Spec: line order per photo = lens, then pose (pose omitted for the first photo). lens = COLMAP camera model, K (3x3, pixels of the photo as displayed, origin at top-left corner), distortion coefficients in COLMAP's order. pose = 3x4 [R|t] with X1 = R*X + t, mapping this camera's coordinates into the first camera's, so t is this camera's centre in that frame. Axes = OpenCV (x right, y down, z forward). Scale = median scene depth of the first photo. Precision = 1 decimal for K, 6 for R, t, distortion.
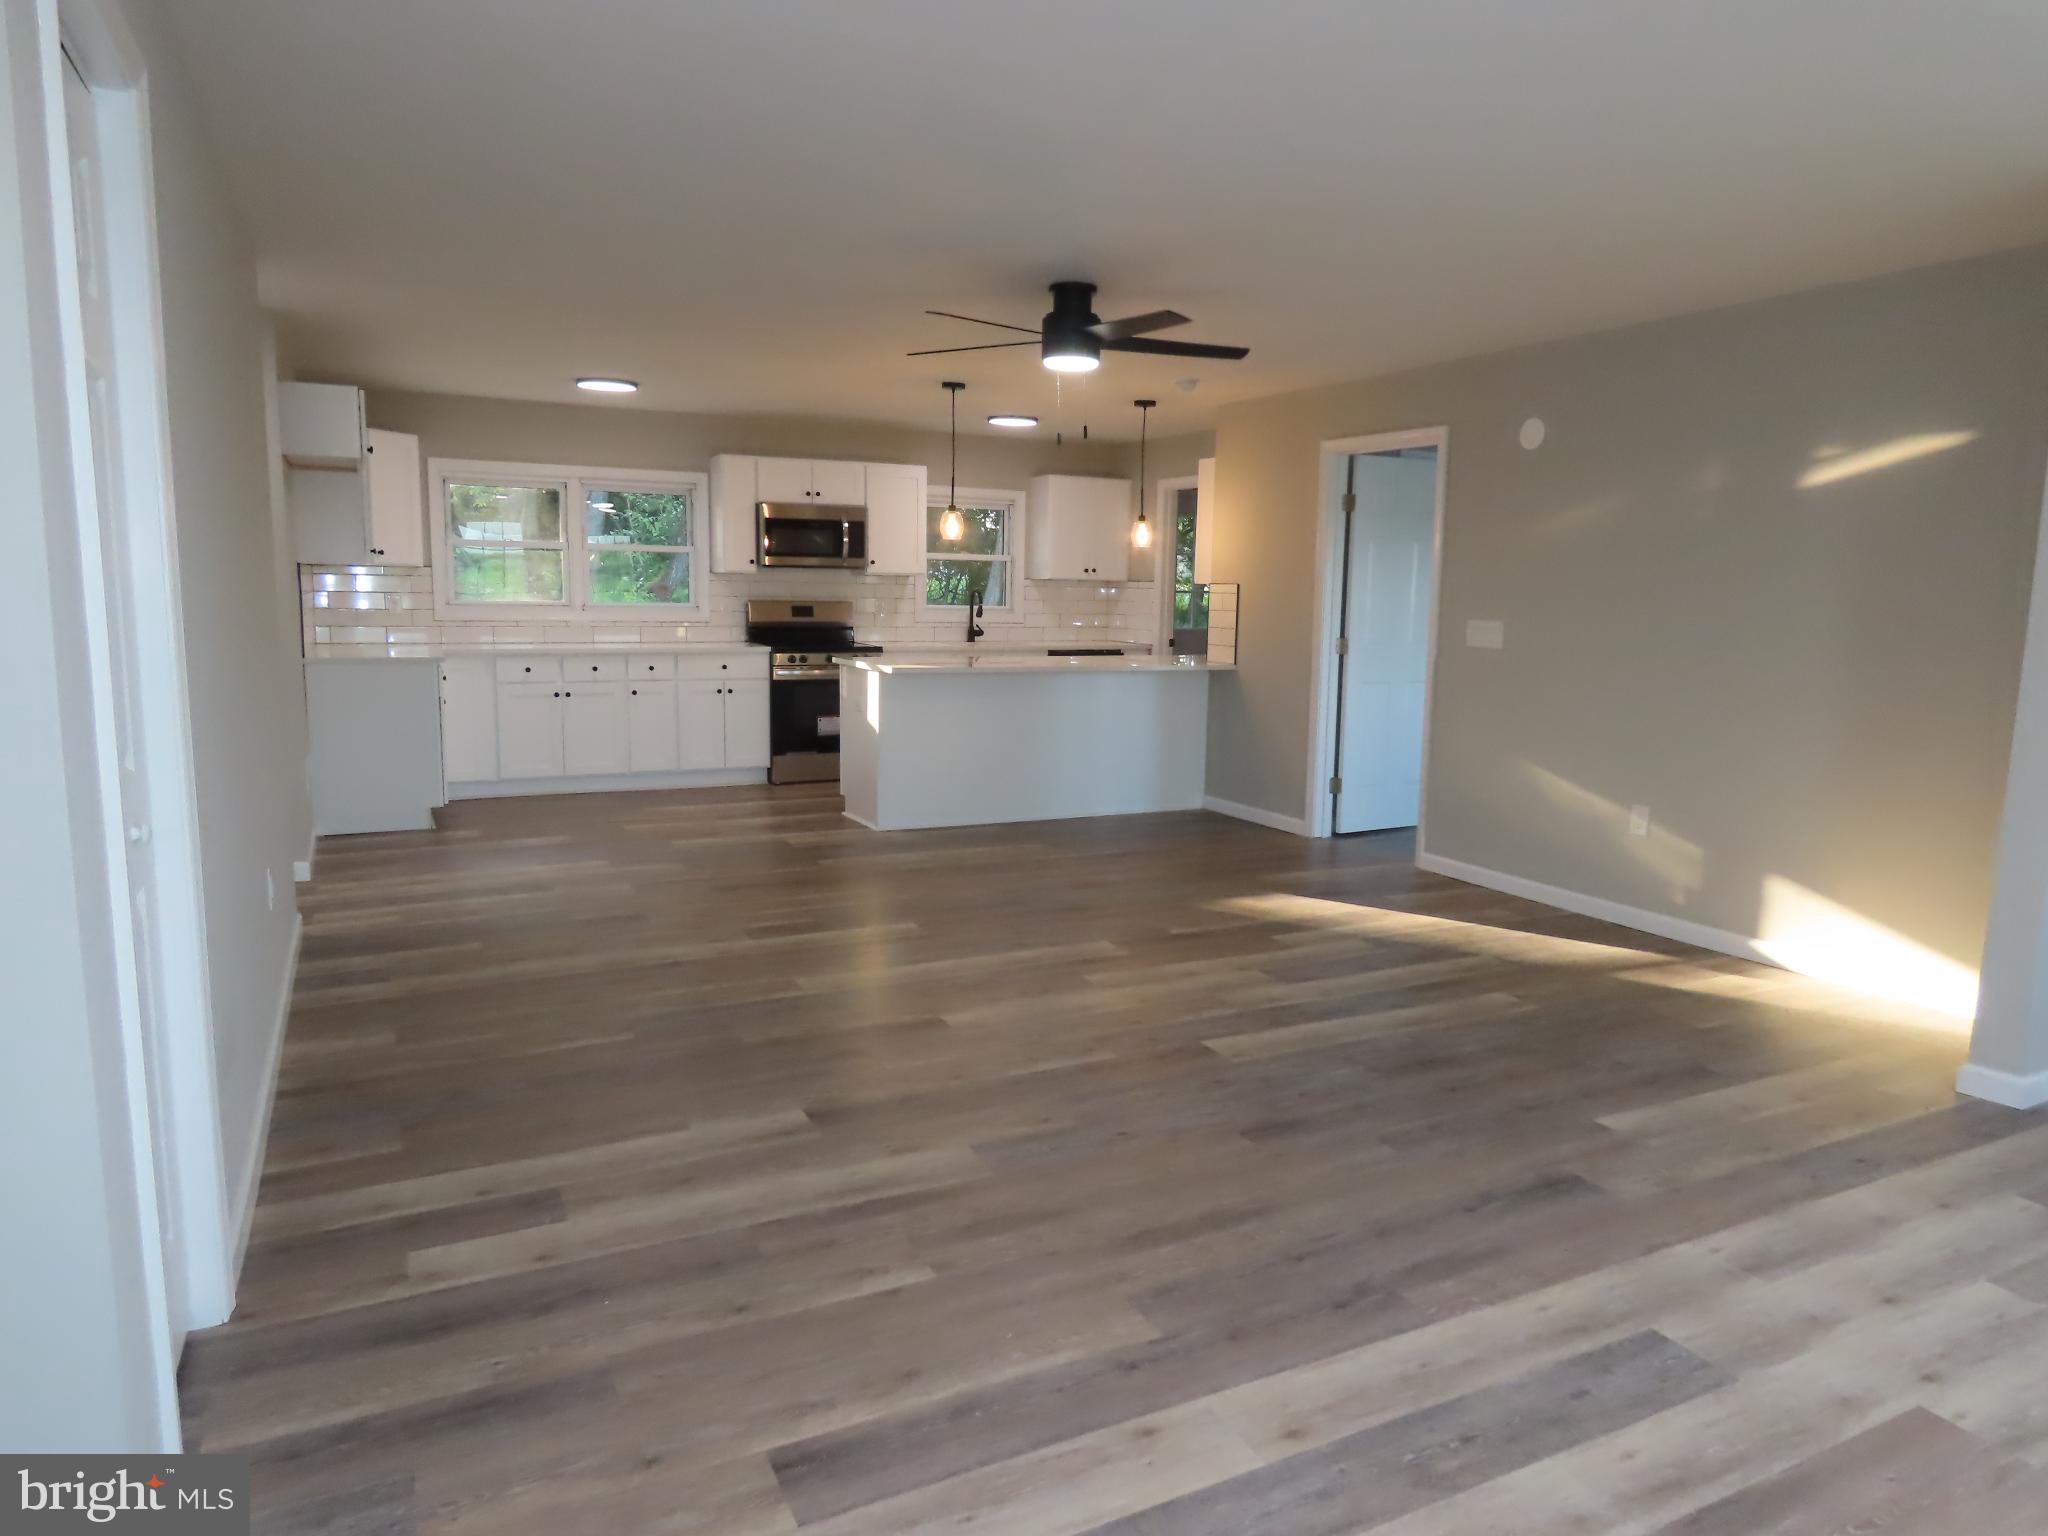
lens RADIAL K [[1293.8, 0, 1024.0], [0, 1293.8, 768.0], [0, 0, 1]] dist [-0.008060, -0.002547]
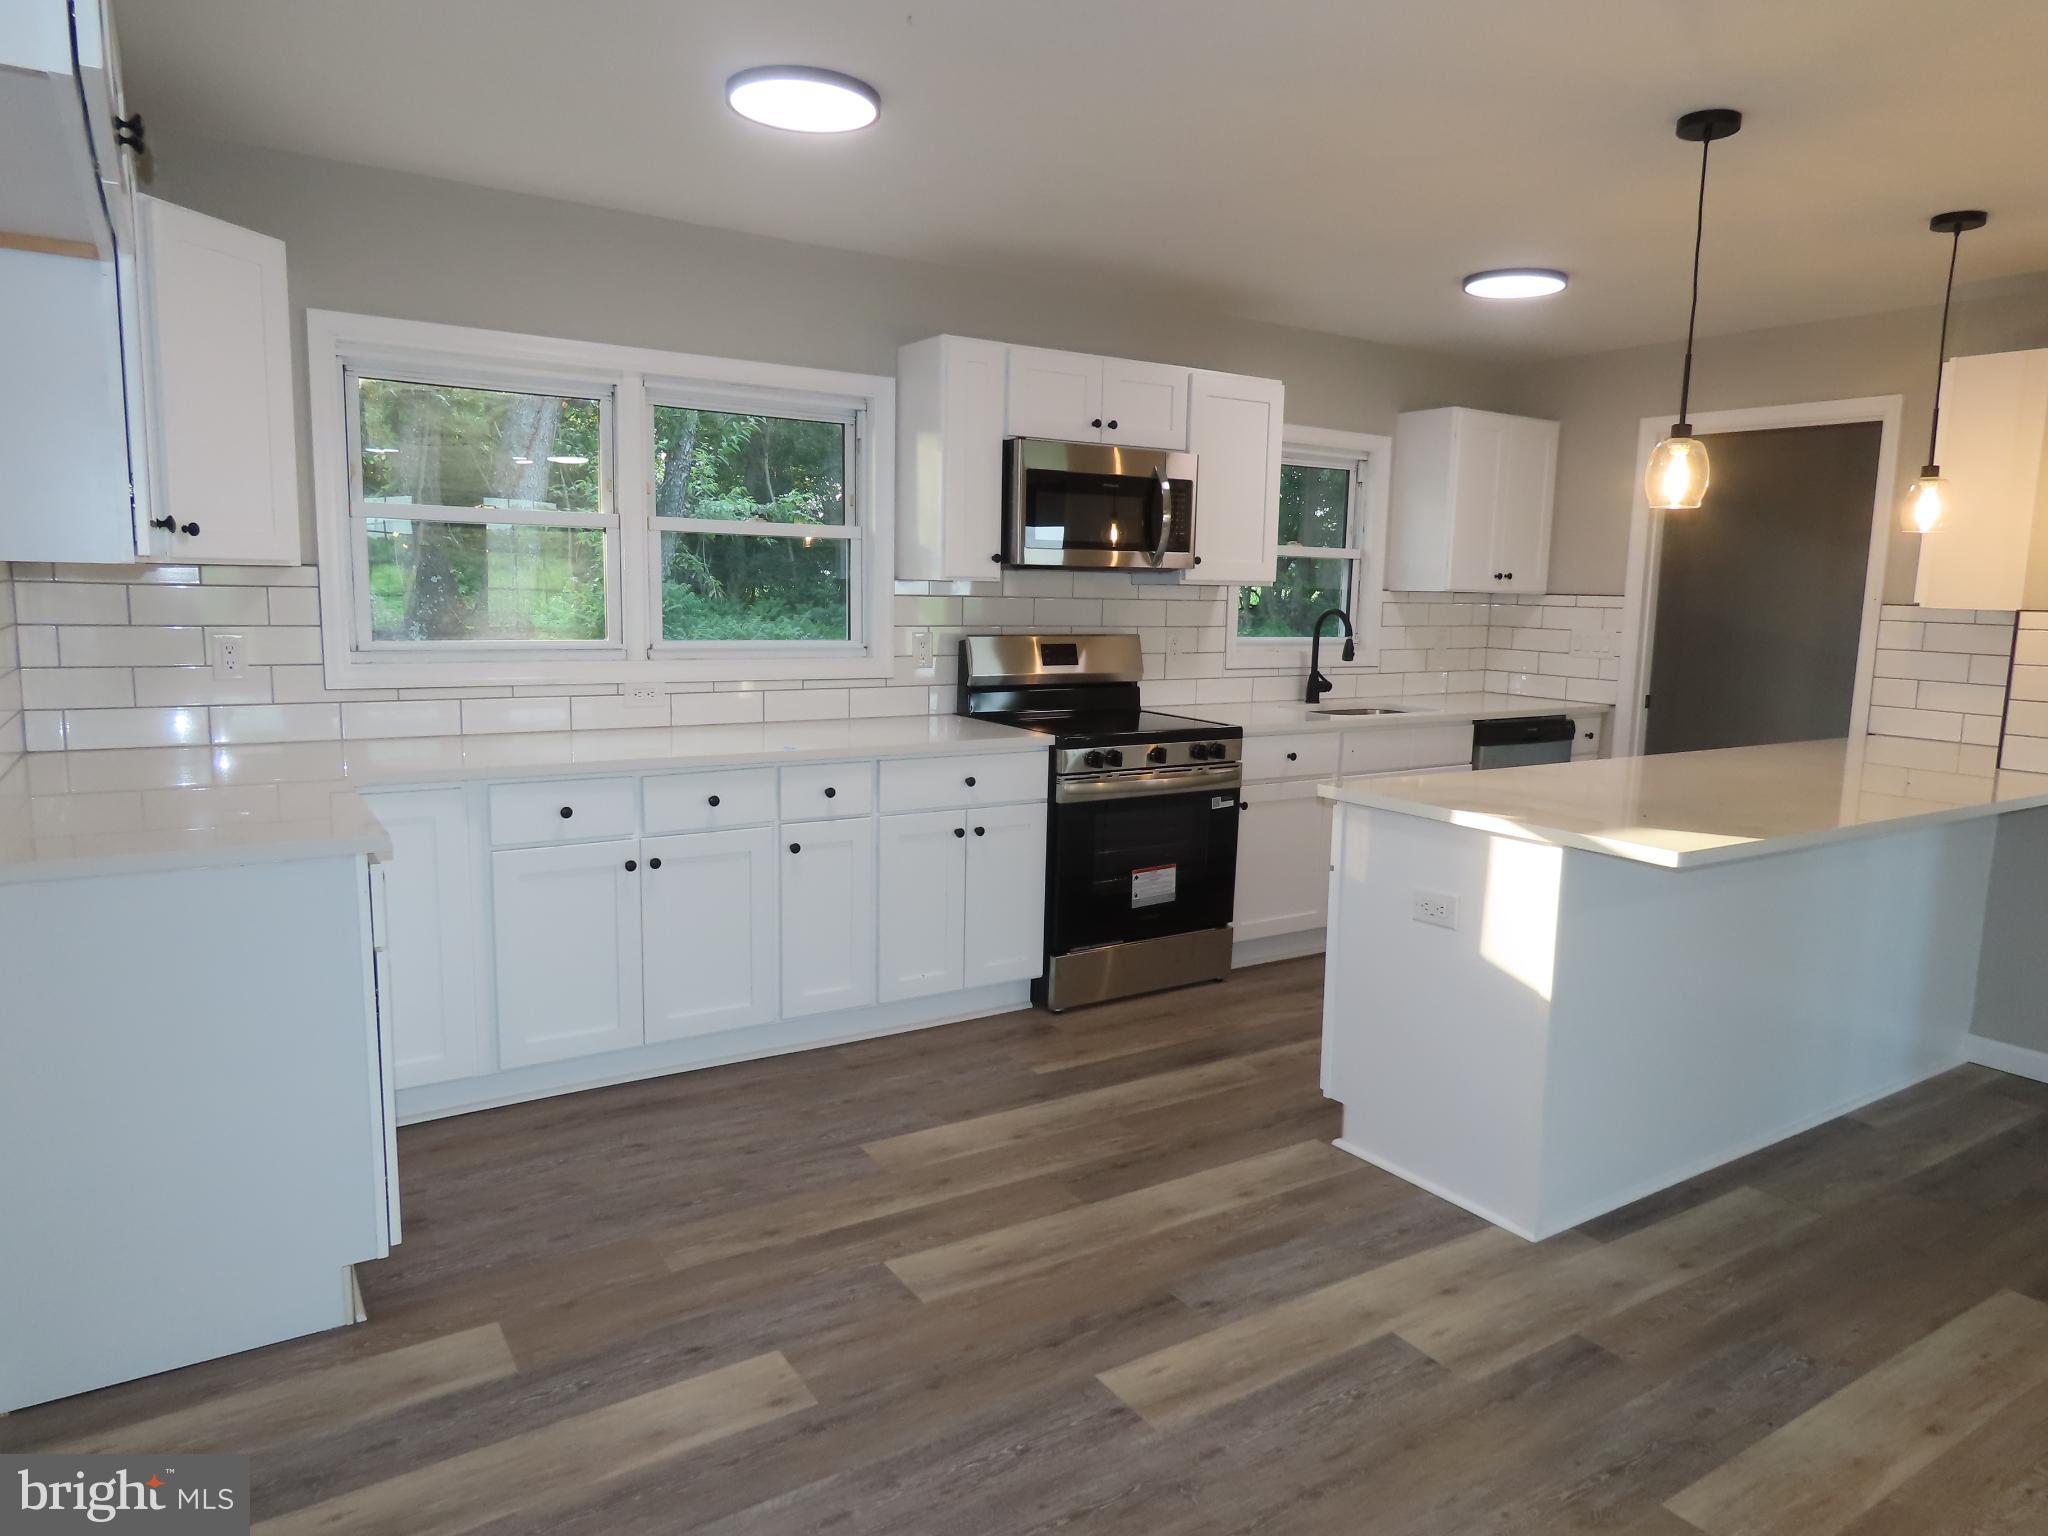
lens RADIAL K [[1293.8, 0, 1024.0], [0, 1293.8, 768.0], [0, 0, 1]] dist [-0.008060, -0.002547]
pose [[0.994504, -0.010138, 0.104210, -0.250313], [0.009693, 0.999942, 0.004774, -0.081556], [-0.104253, -0.003738, 0.994544, 0.507170]]
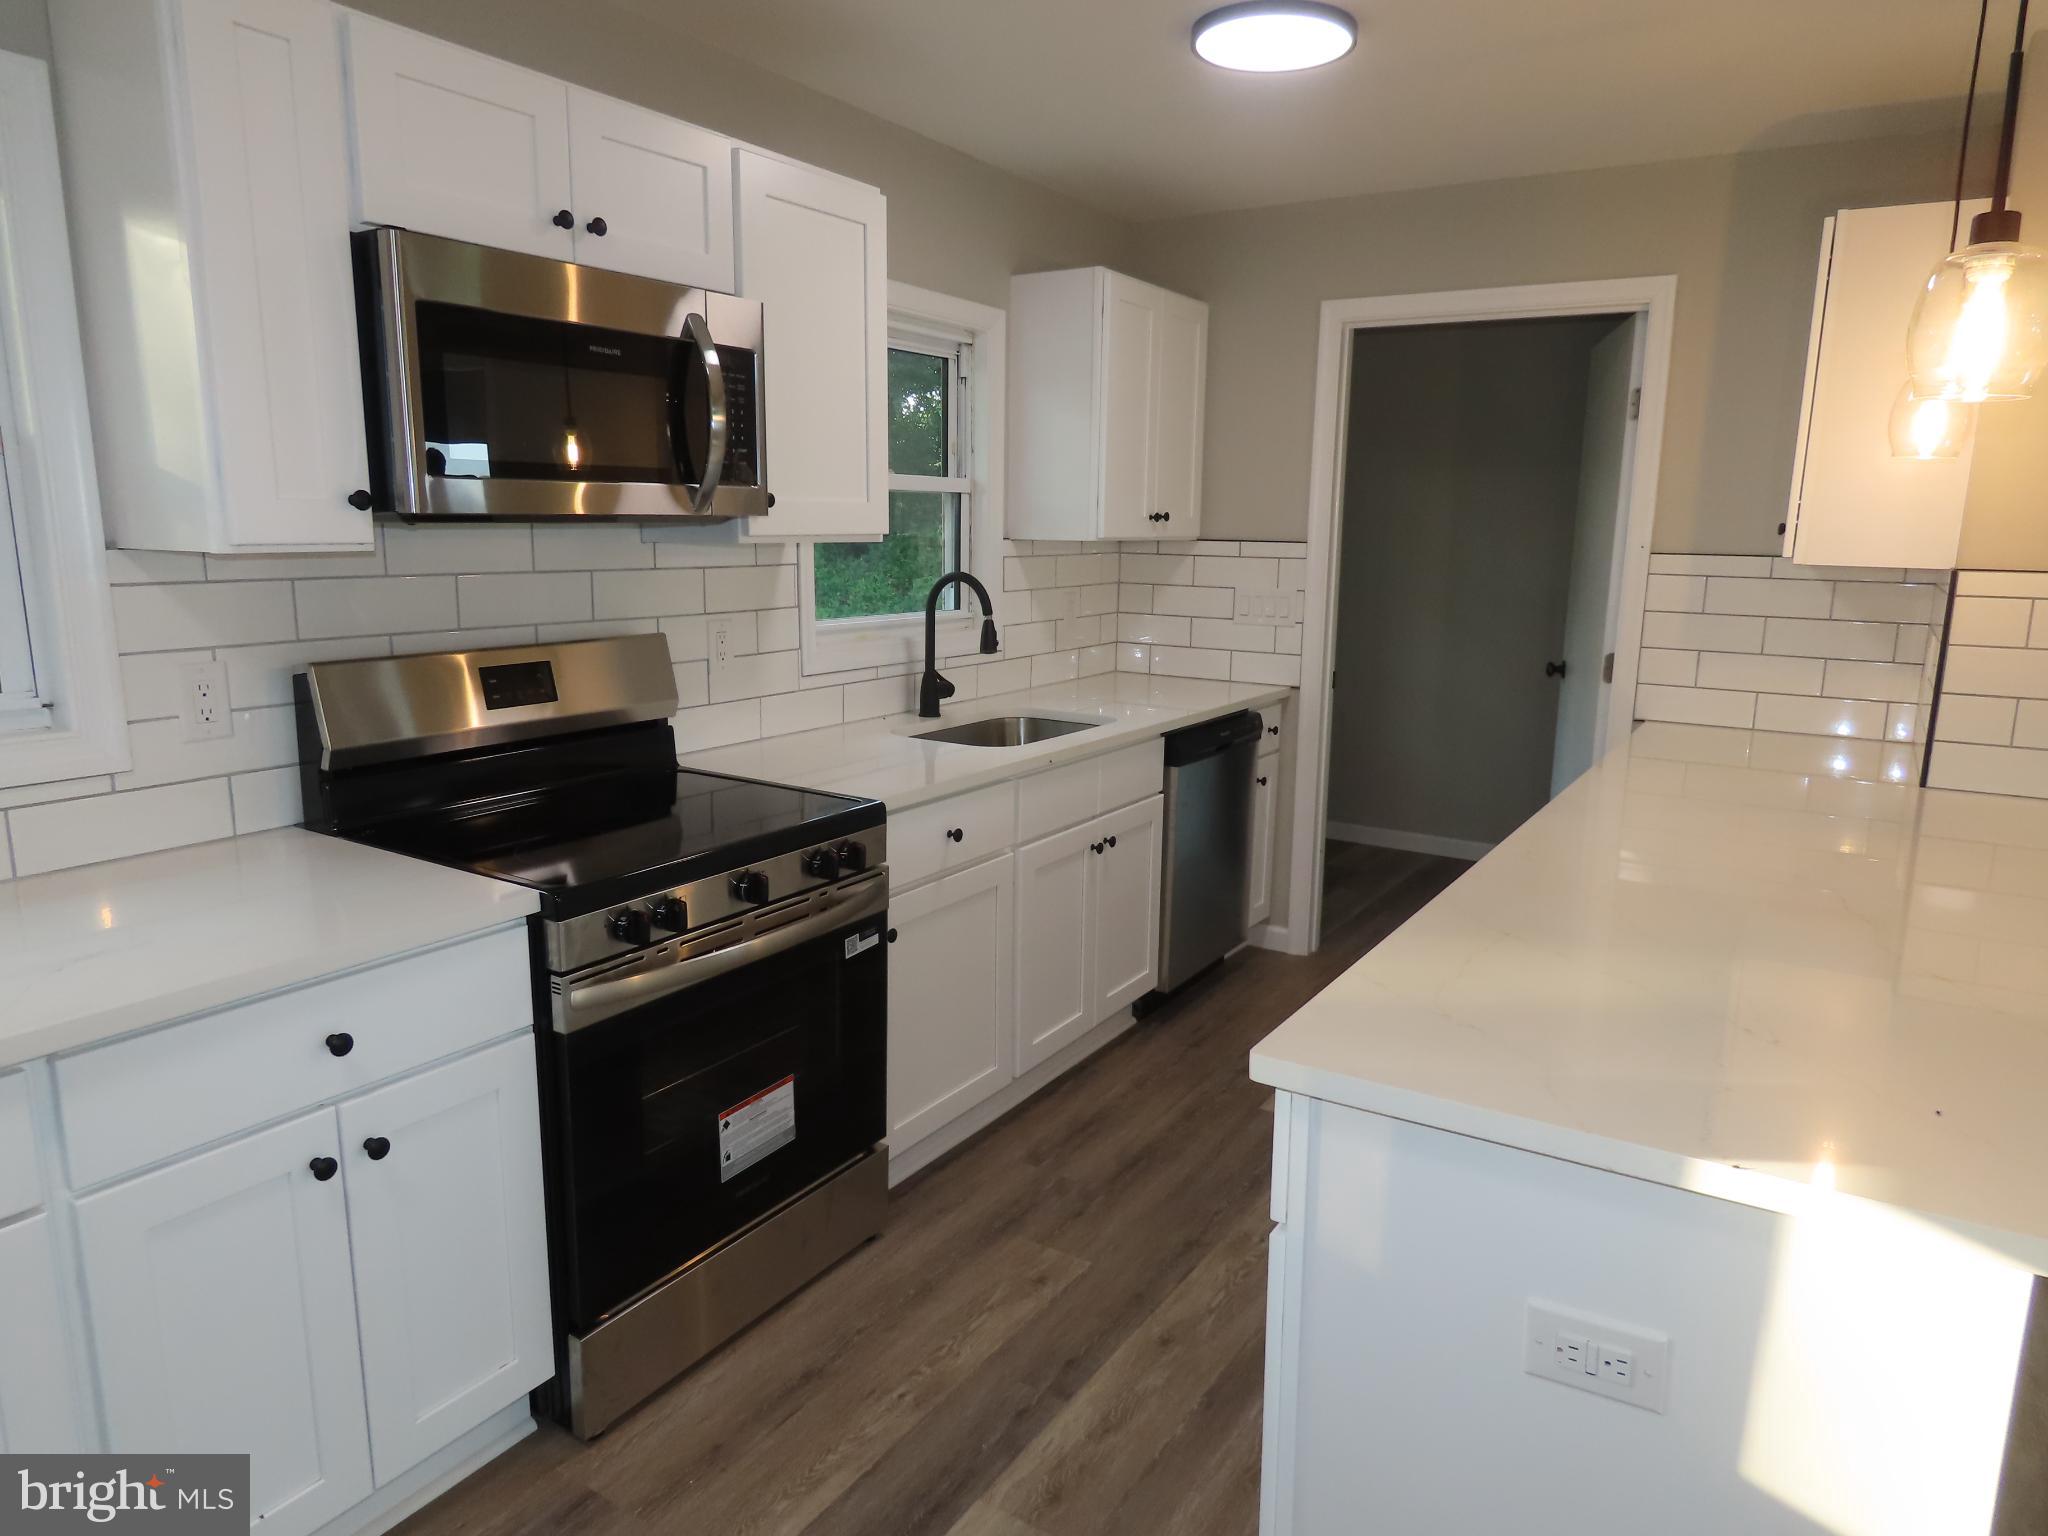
lens RADIAL K [[1293.8, 0, 1024.0], [0, 1293.8, 768.0], [0, 0, 1]] dist [-0.008060, -0.002547]
pose [[0.861493, -0.101796, 0.497461, -0.225450], [0.072522, 0.994322, 0.077876, -0.122260], [-0.502564, -0.031012, 0.863984, 0.746626]]
